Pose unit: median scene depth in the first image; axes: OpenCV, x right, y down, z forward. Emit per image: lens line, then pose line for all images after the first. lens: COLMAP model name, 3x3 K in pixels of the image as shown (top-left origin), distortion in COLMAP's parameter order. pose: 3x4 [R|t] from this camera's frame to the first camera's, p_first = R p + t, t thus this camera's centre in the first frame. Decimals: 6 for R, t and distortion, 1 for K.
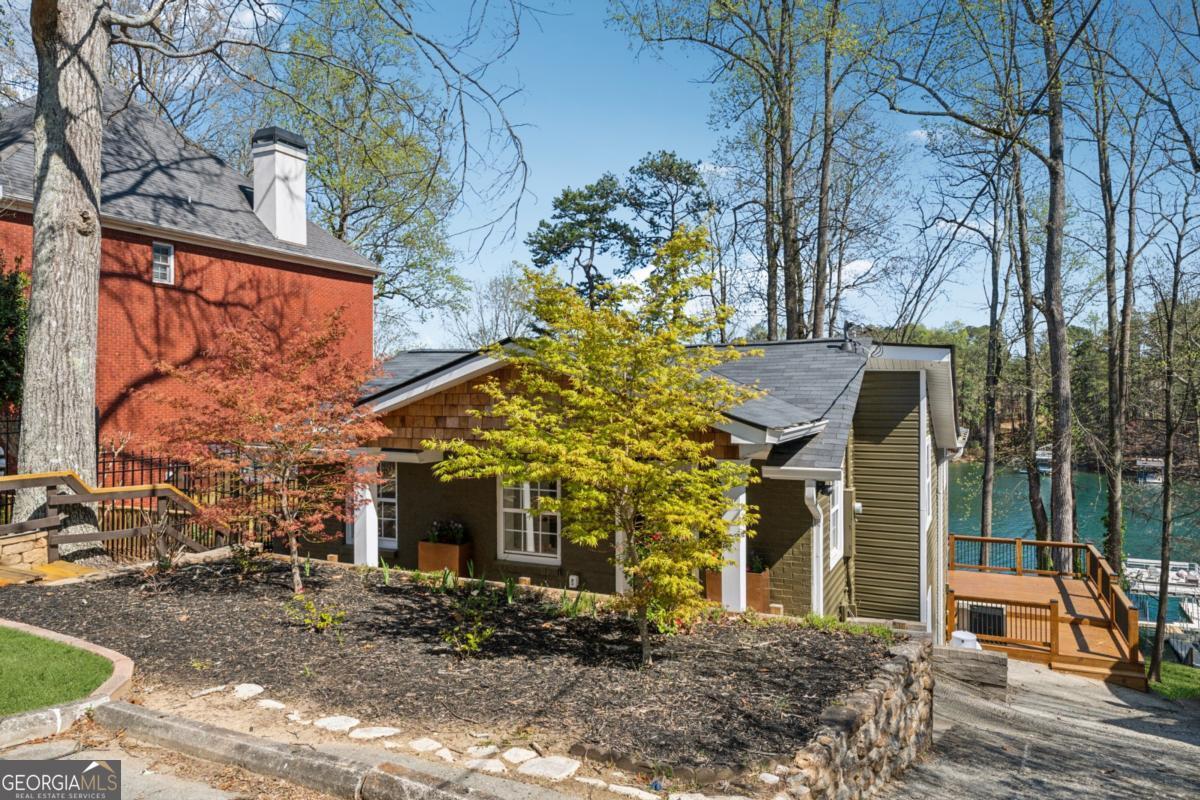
lens RADIAL K [[841.9, 0, 600.0], [0, 841.9, 400.0], [0, 0, 1]] dist [-0.023383, 0.021288]
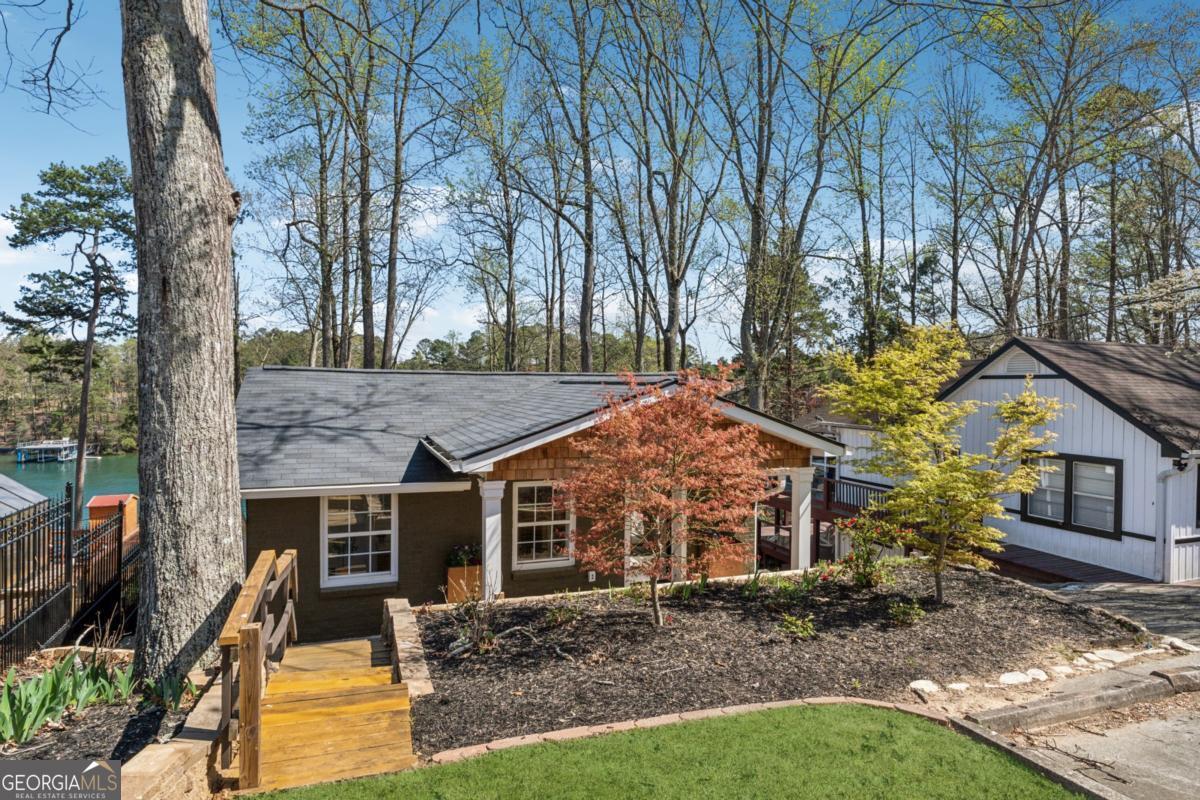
lens RADIAL K [[690.4, 0, 600.0], [0, 690.4, 400.0], [0, 0, 1]] dist [-0.001519, 0.000539]
pose [[0.679283, -0.003304, 0.733869, -0.447920], [-0.005929, 0.999933, 0.009990, -0.028362], [-0.733852, -0.011137, 0.679218, 0.191238]]
